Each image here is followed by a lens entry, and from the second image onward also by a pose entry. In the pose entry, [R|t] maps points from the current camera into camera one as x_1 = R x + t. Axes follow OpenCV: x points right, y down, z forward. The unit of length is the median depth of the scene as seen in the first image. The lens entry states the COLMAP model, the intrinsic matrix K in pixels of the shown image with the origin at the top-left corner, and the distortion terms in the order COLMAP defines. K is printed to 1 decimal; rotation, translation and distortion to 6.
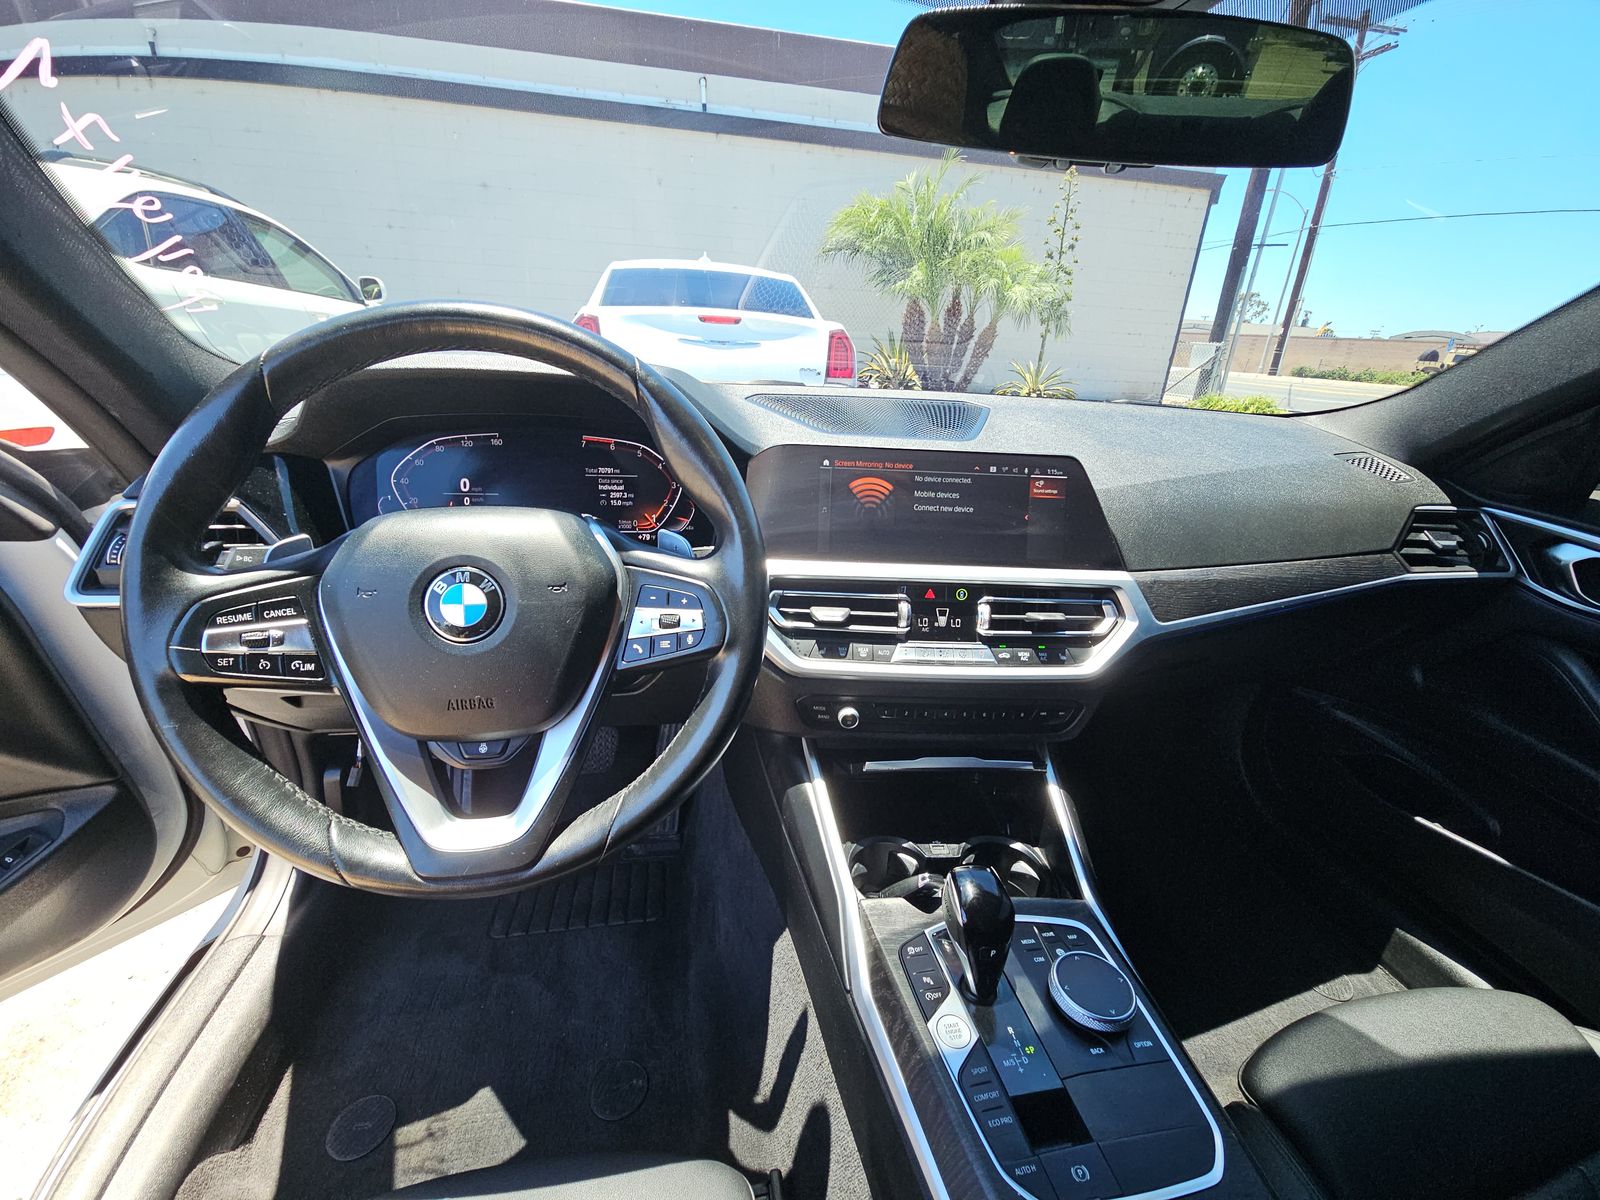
lens RADIAL K [[648.3, 0, 800.0], [0, 648.3, 600.0], [0, 0, 1]] dist [0.009435, -0.009304]
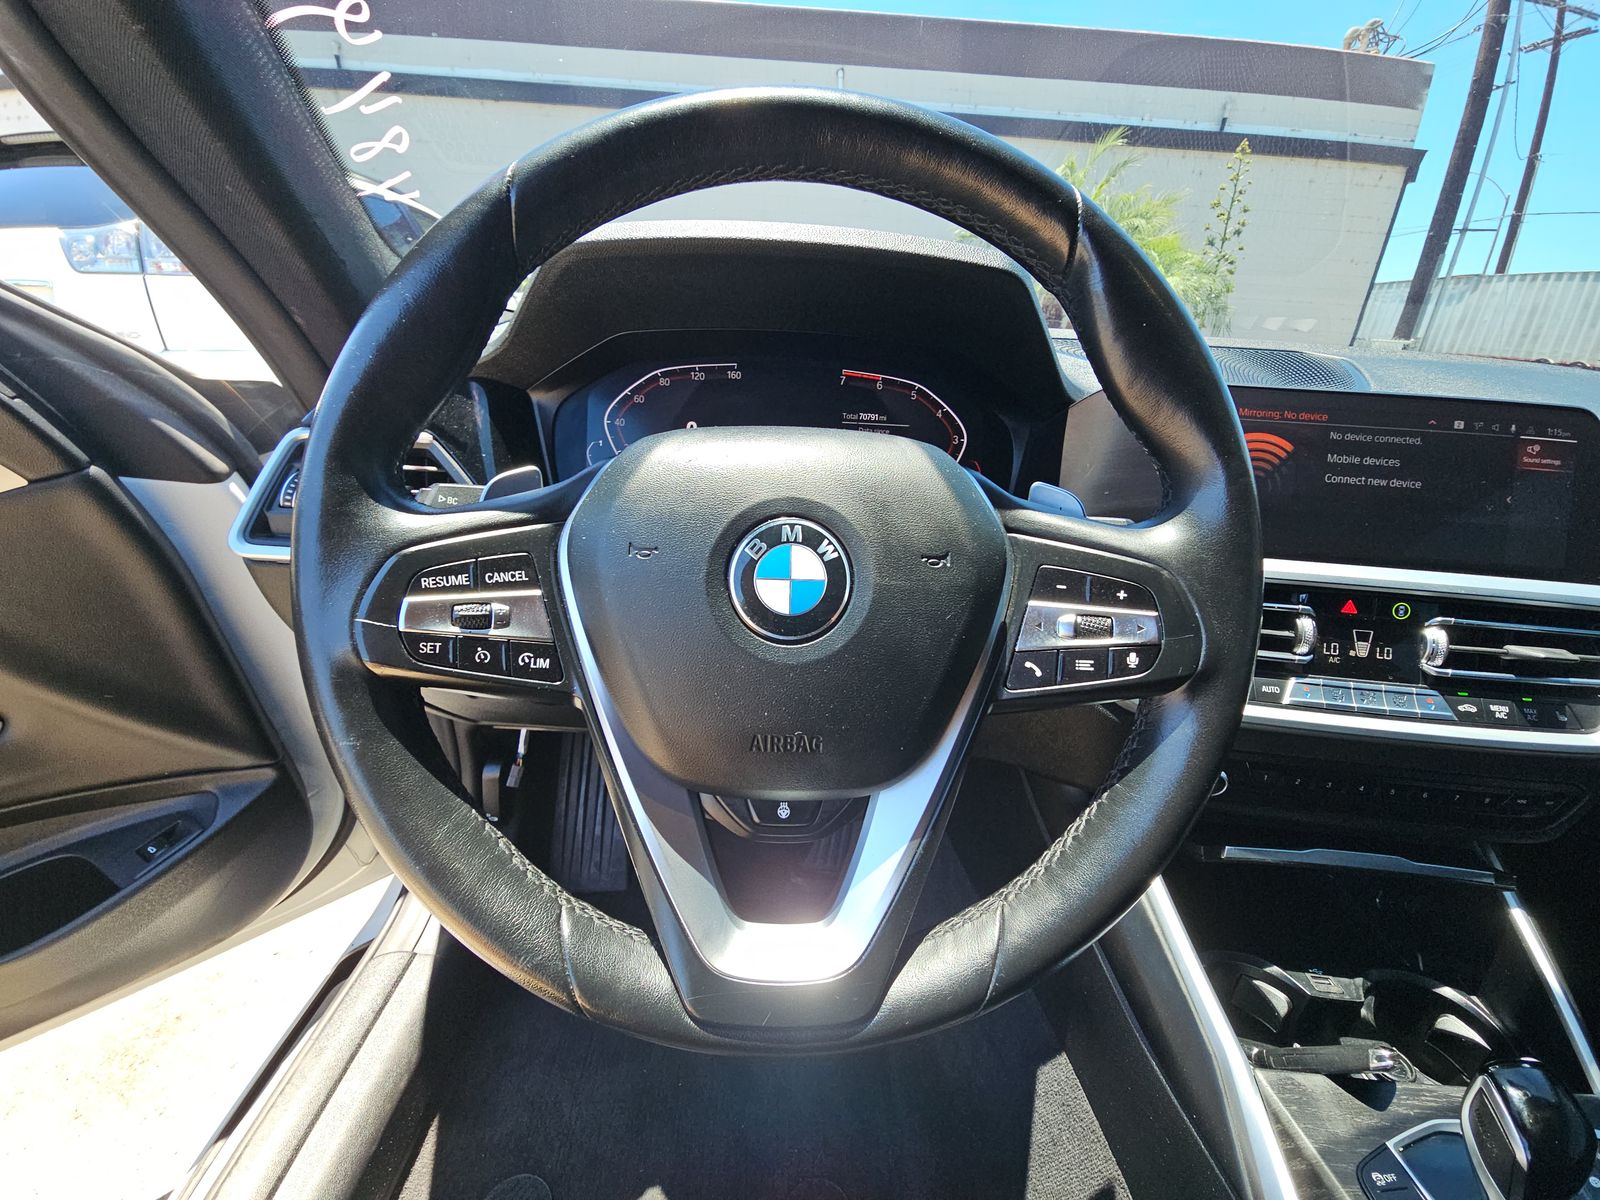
lens RADIAL K [[655.2, 0, 800.0], [0, 655.2, 600.0], [0, 0, 1]] dist [0.003830, -0.007664]
pose [[0.987091, 0.058557, -0.149069, -0.304736], [-0.059011, 0.998256, 0.001377, 0.018231], [0.148890, 0.007438, 0.988826, 0.293576]]
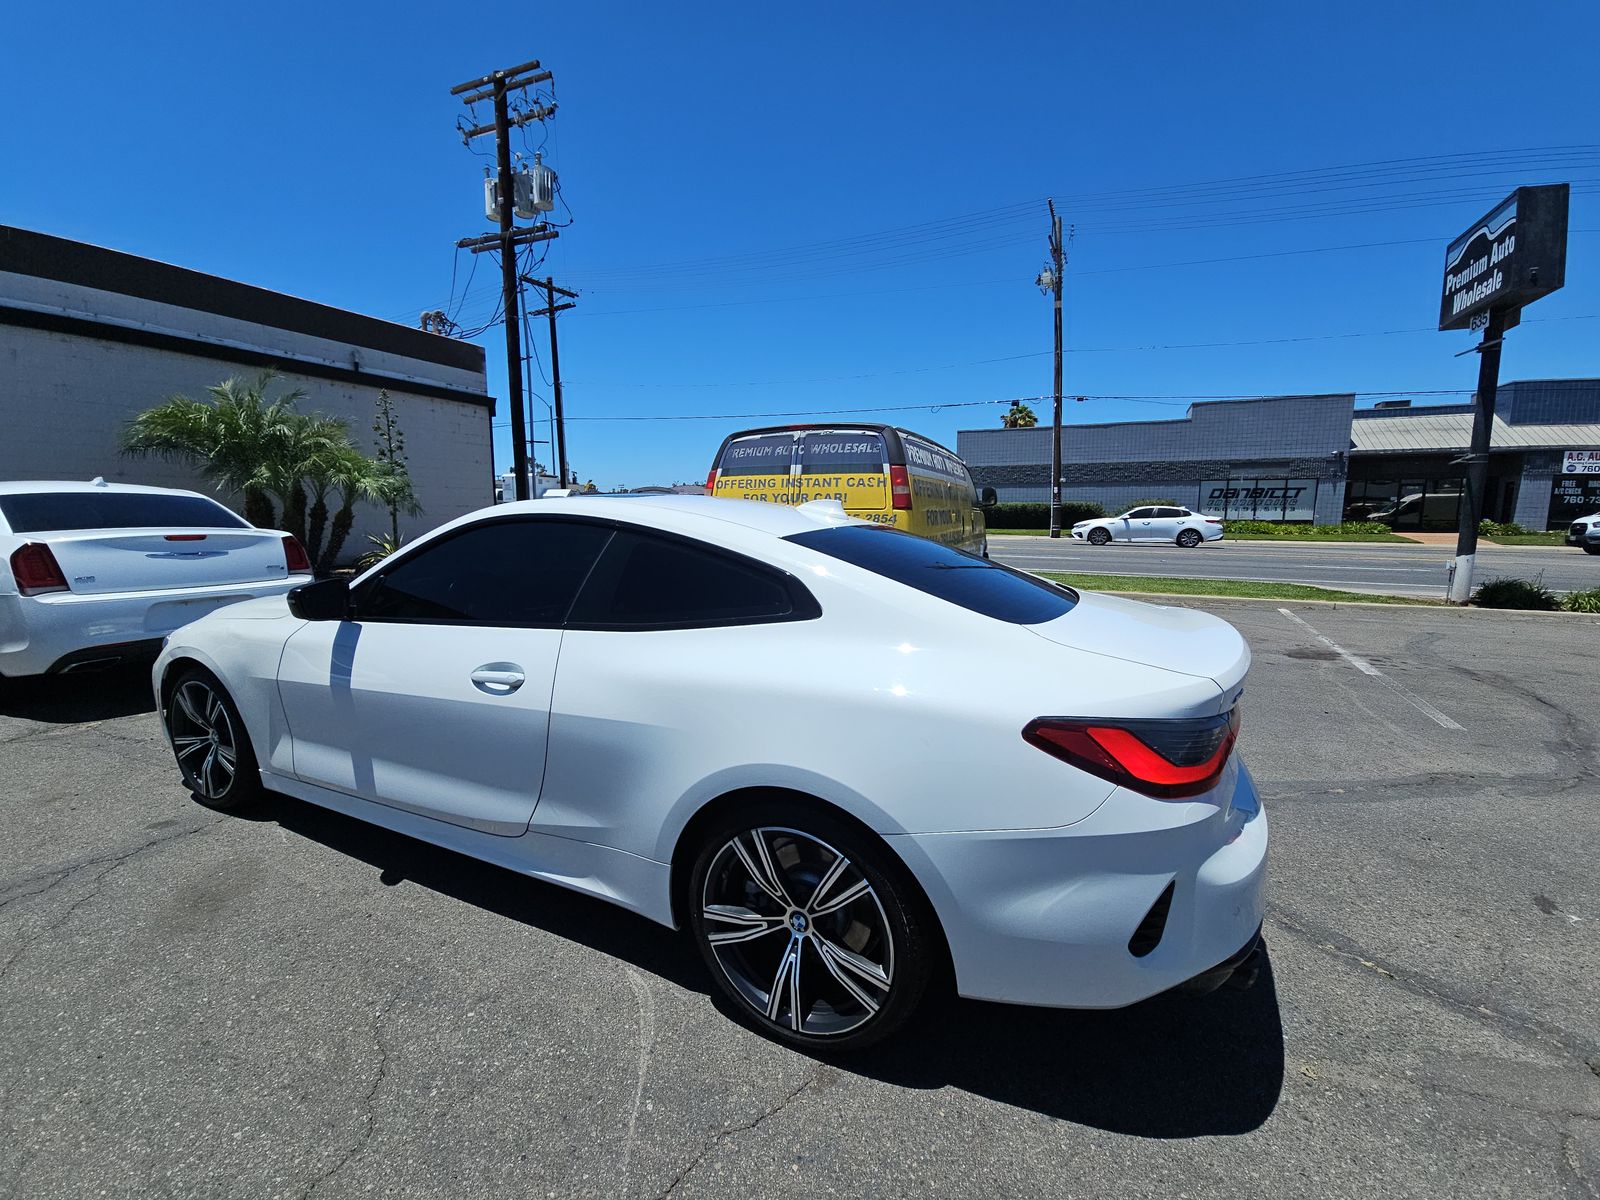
lens RADIAL K [[648.3, 0, 800.0], [0, 648.3, 600.0], [0, 0, 1]] dist [0.009435, -0.009304]
pose [[0.581812, -0.148526, 0.799646, -3.539571], [0.319341, 0.945945, -0.056649, 1.098024], [-0.748008, 0.288319, 0.597793, -4.864716]]
